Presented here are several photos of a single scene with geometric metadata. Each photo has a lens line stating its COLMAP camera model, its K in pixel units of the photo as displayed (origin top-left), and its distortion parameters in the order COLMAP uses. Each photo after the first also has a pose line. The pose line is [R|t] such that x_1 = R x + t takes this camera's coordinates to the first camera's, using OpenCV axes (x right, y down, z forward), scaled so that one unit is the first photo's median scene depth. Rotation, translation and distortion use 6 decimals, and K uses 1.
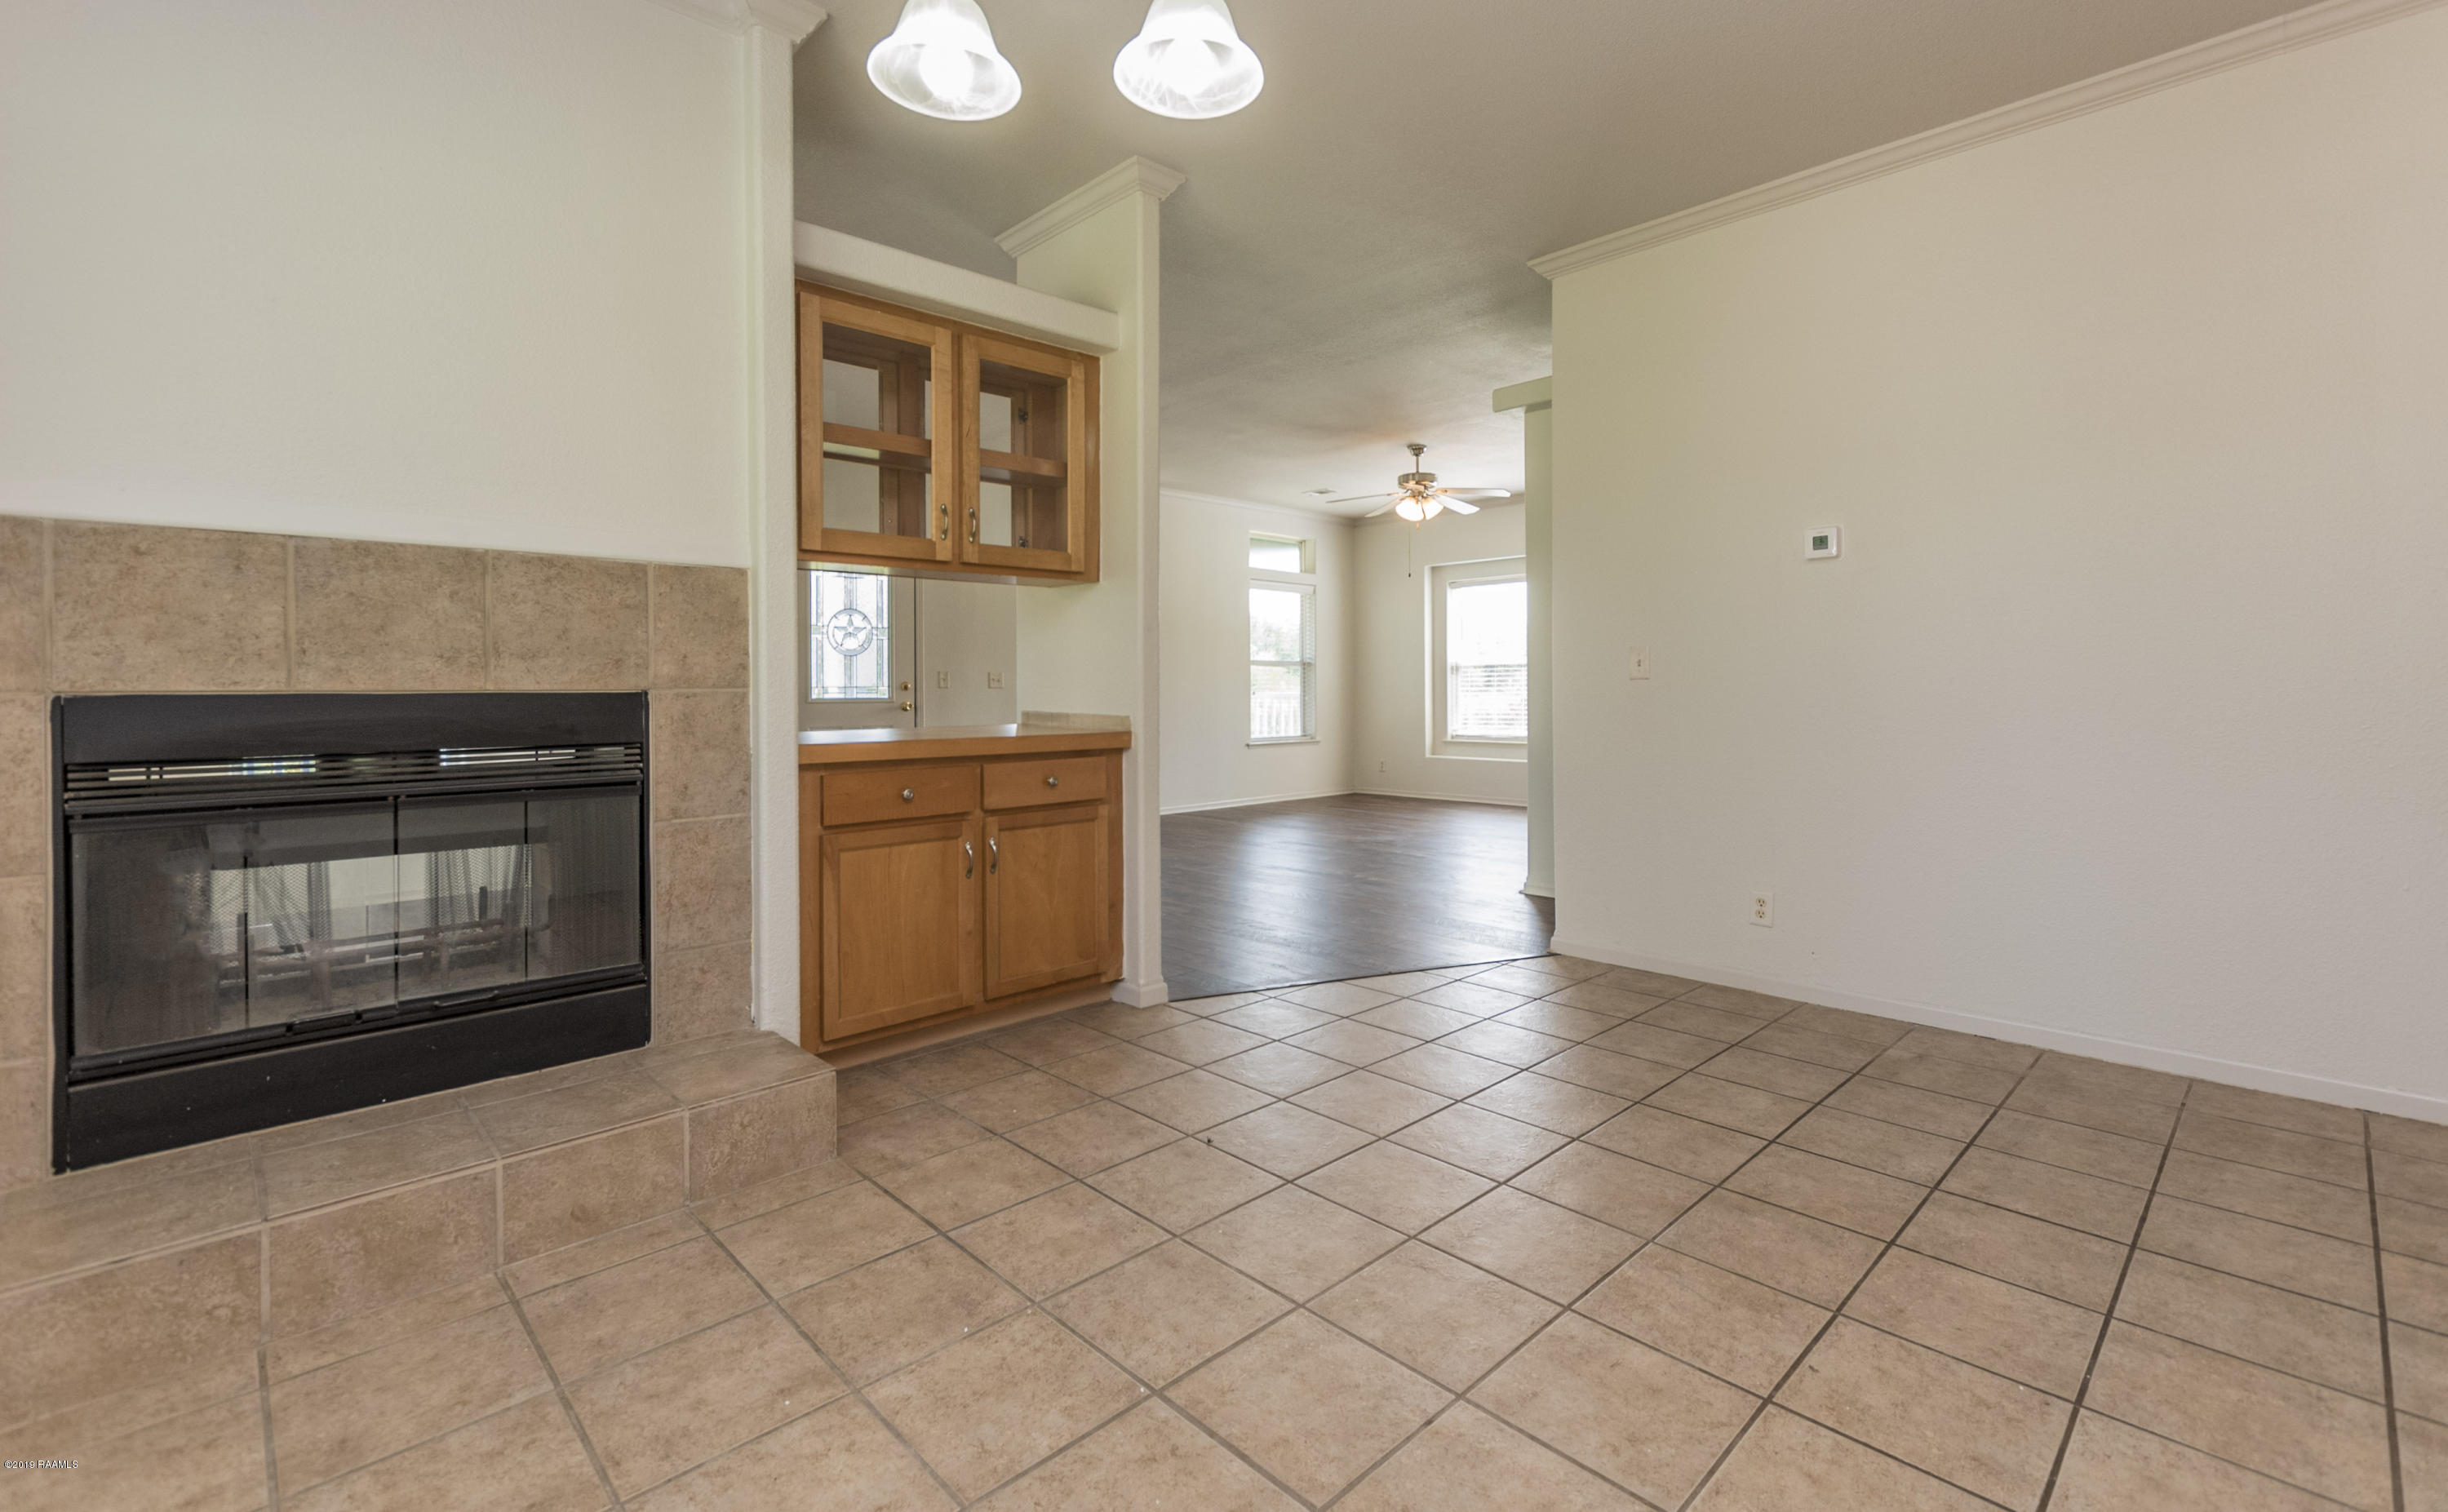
lens RADIAL K [[1058.5, 0, 1223.3], [0, 1058.5, 690.2], [0, 0, 1]] dist [0.007369, -0.002743]
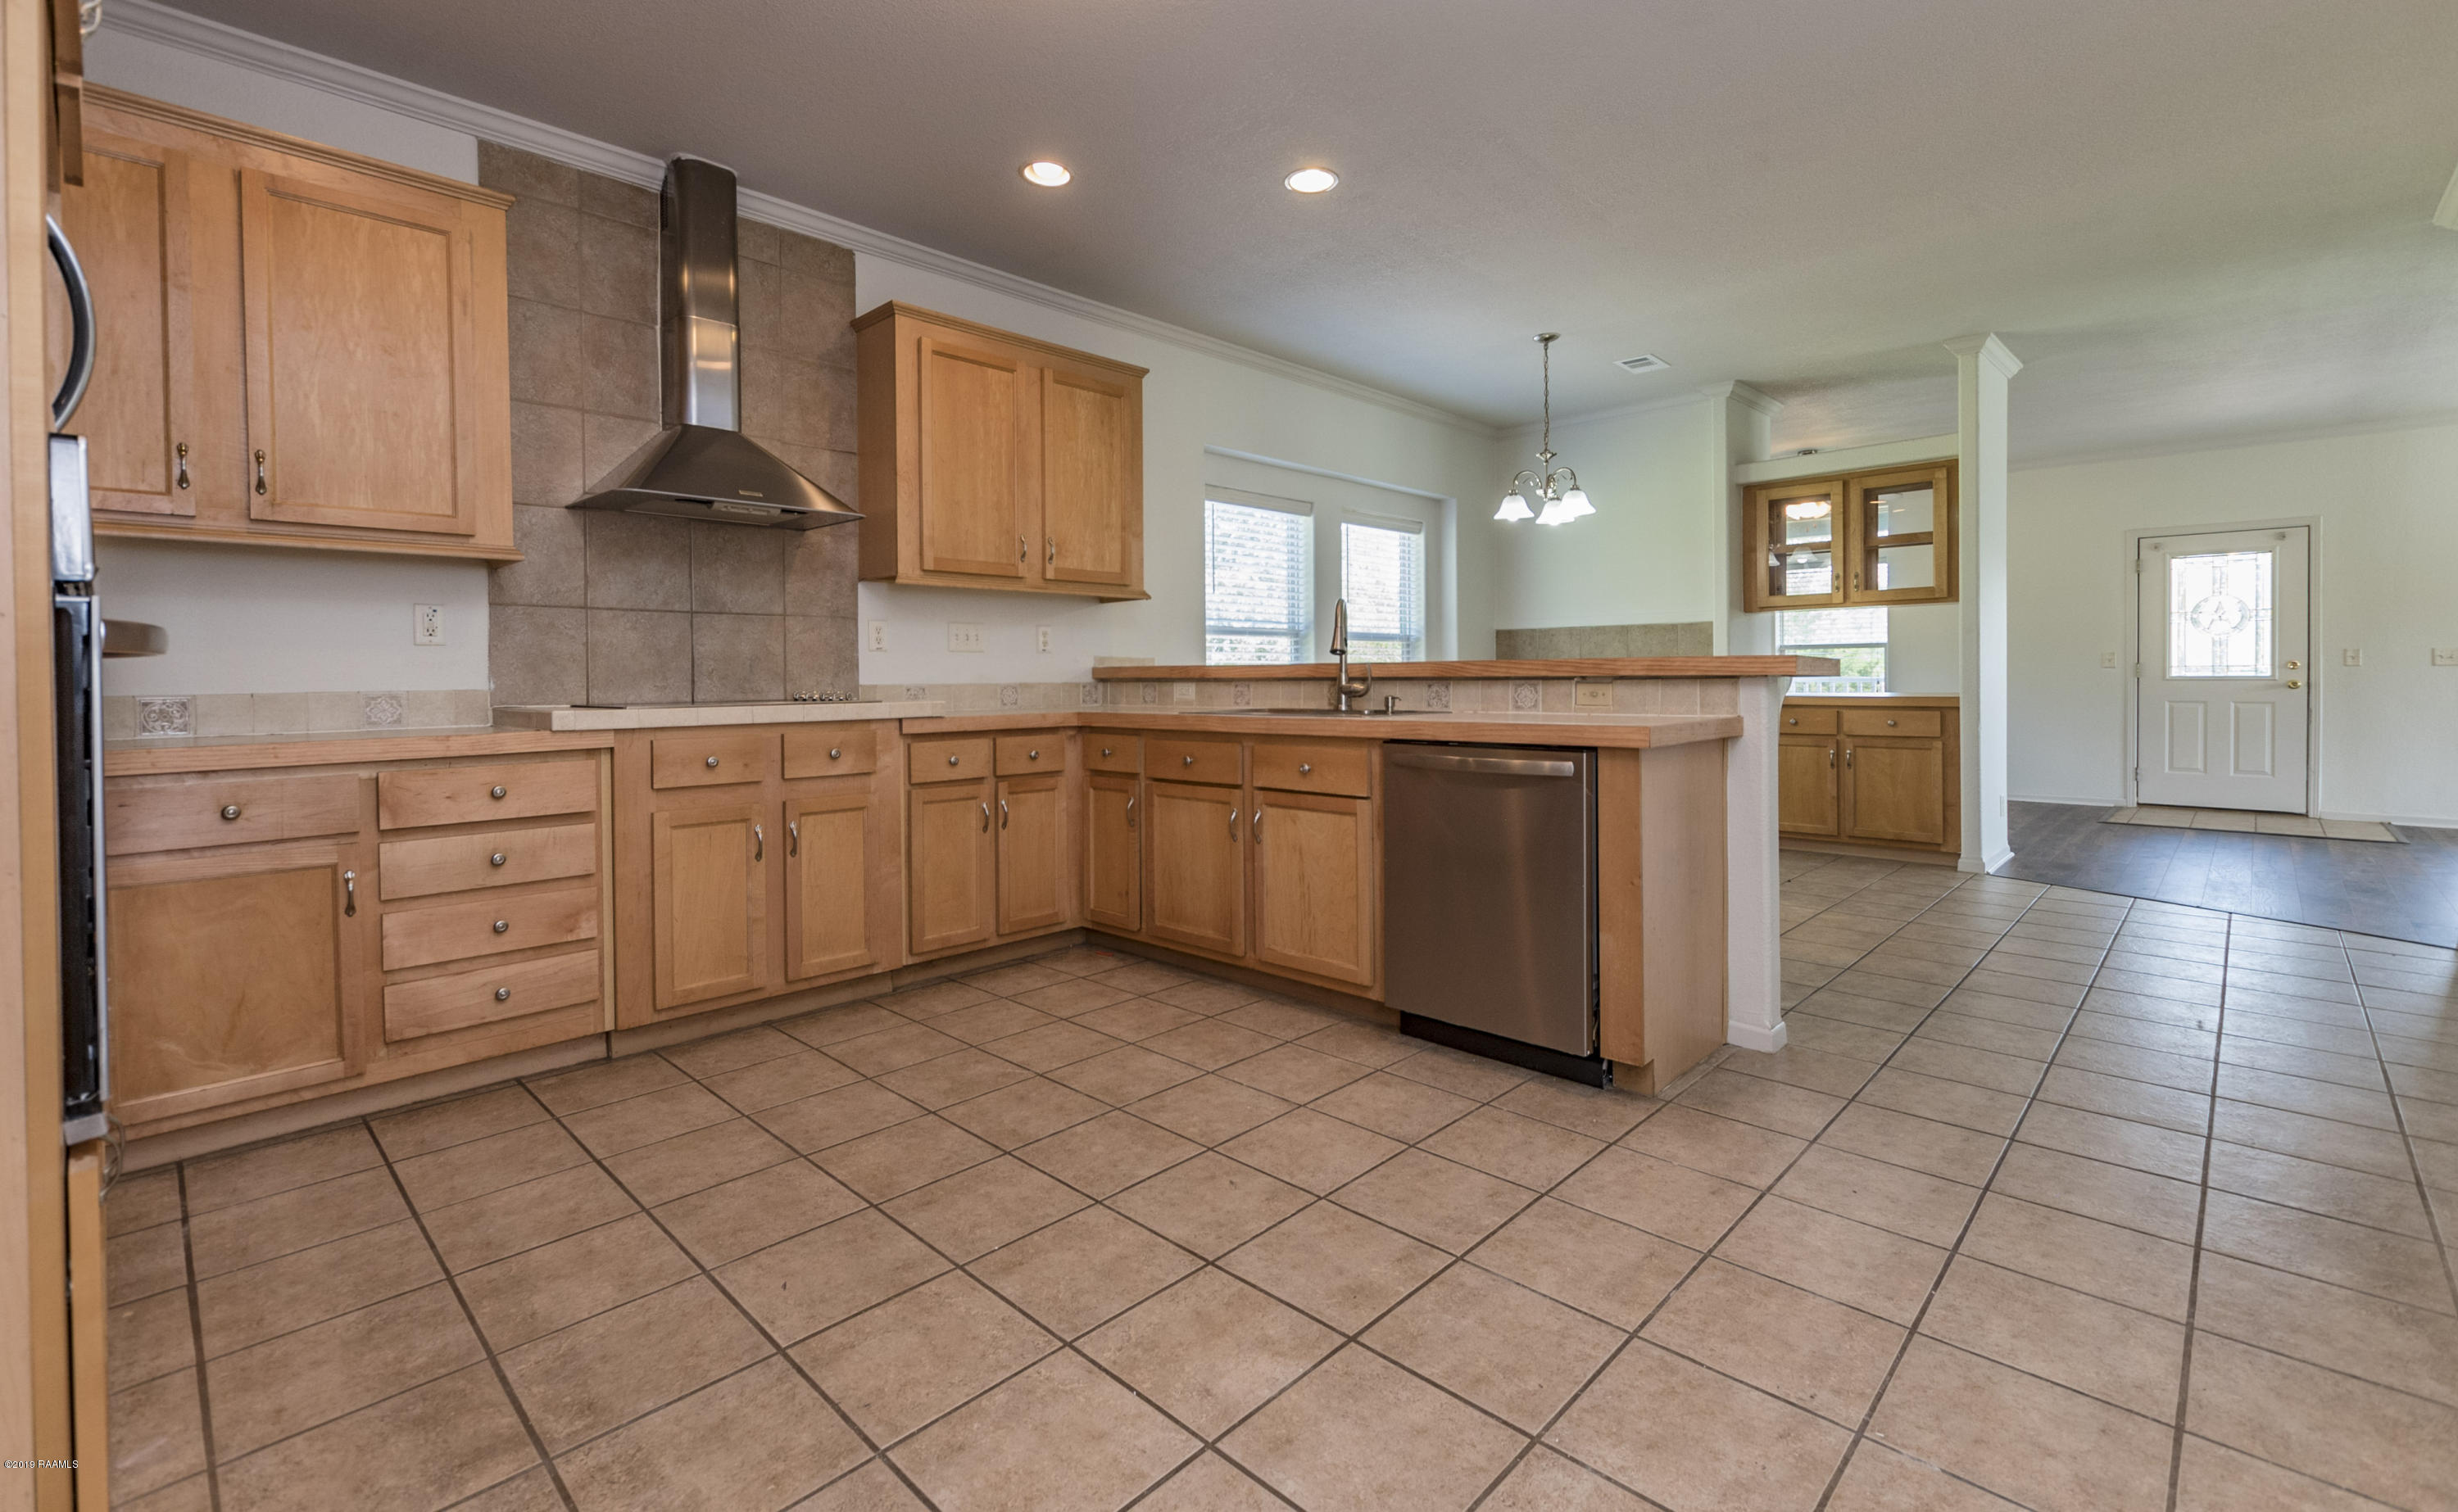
lens RADIAL K [[1056.4, 0, 1222.8], [0, 1056.4, 689.5], [0, 0, 1]] dist [0.006320, -0.002063]
pose [[0.034745, 0.017135, -0.999249, 2.076427], [0.004036, 0.999842, 0.017286, -0.005891], [0.999388, -0.004634, 0.034671, -0.221988]]
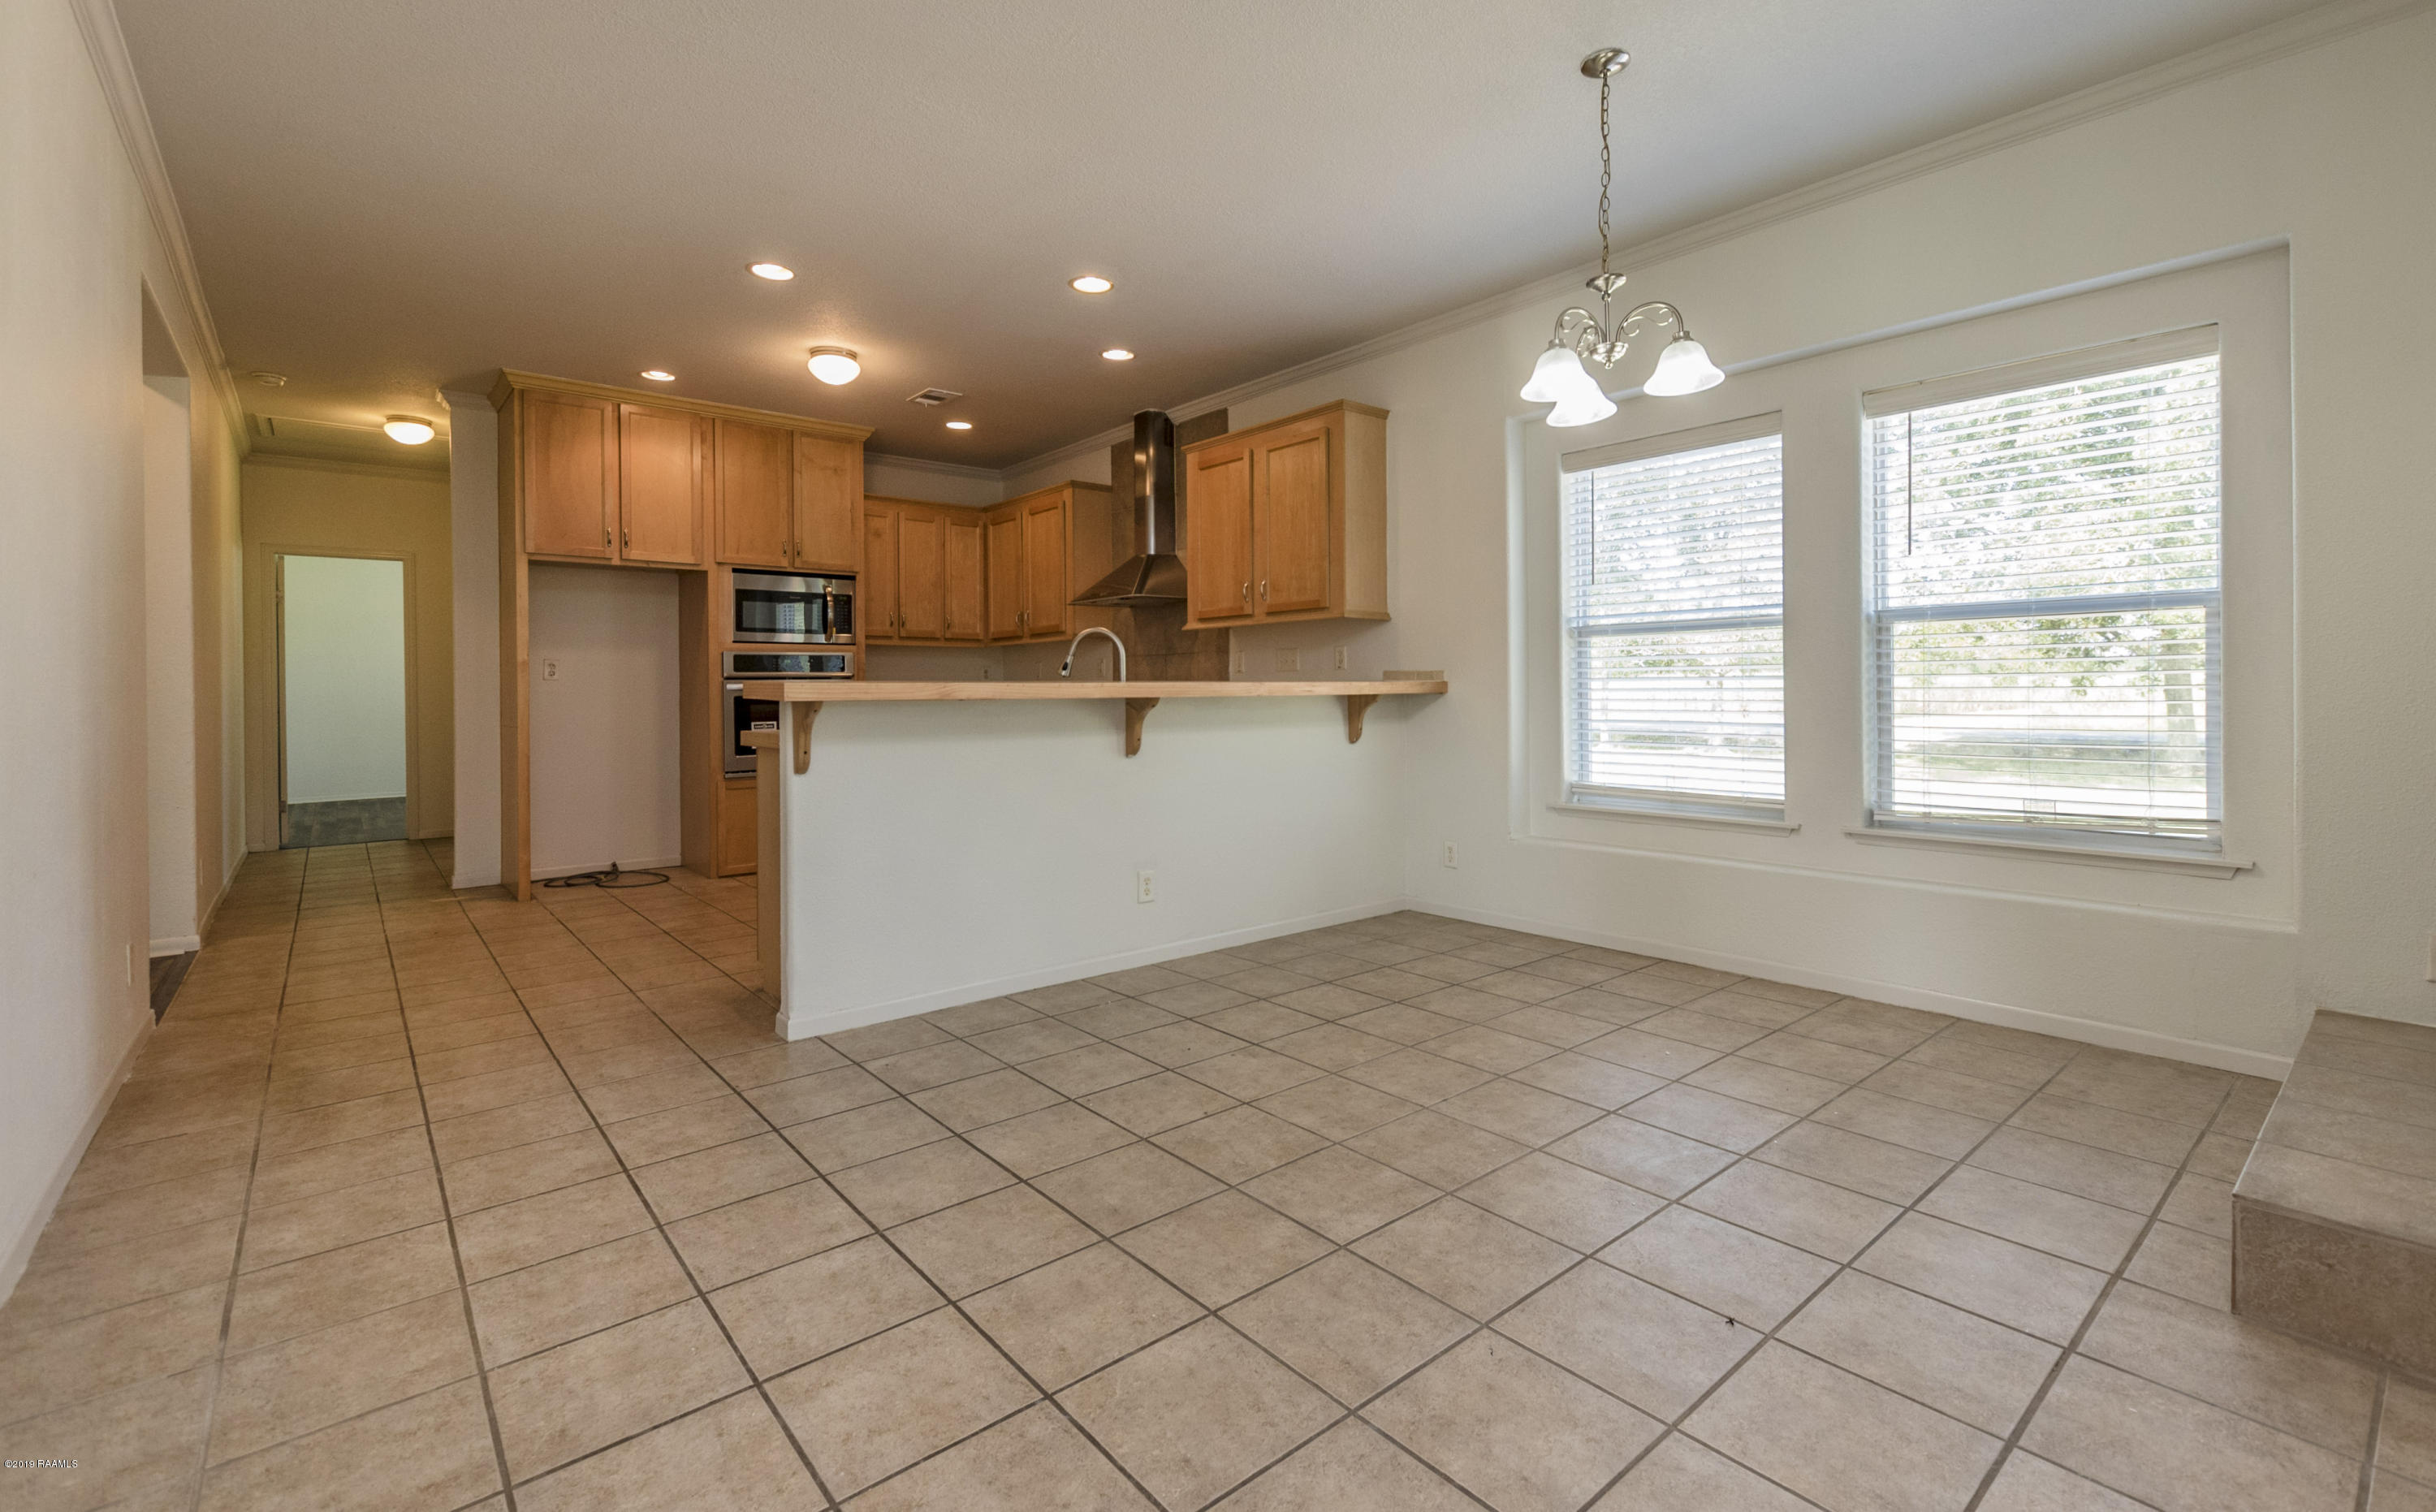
lens RADIAL K [[1053.3, 0, 1222.9], [0, 1053.3, 697.7], [0, 0, 1]] dist [0.007369, -0.002743]
pose [[-0.997770, 0.012213, 0.065626, 0.272597], [0.012724, 0.999892, 0.007386, -0.001691], [-0.065529, 0.008204, -0.997817, 1.715508]]
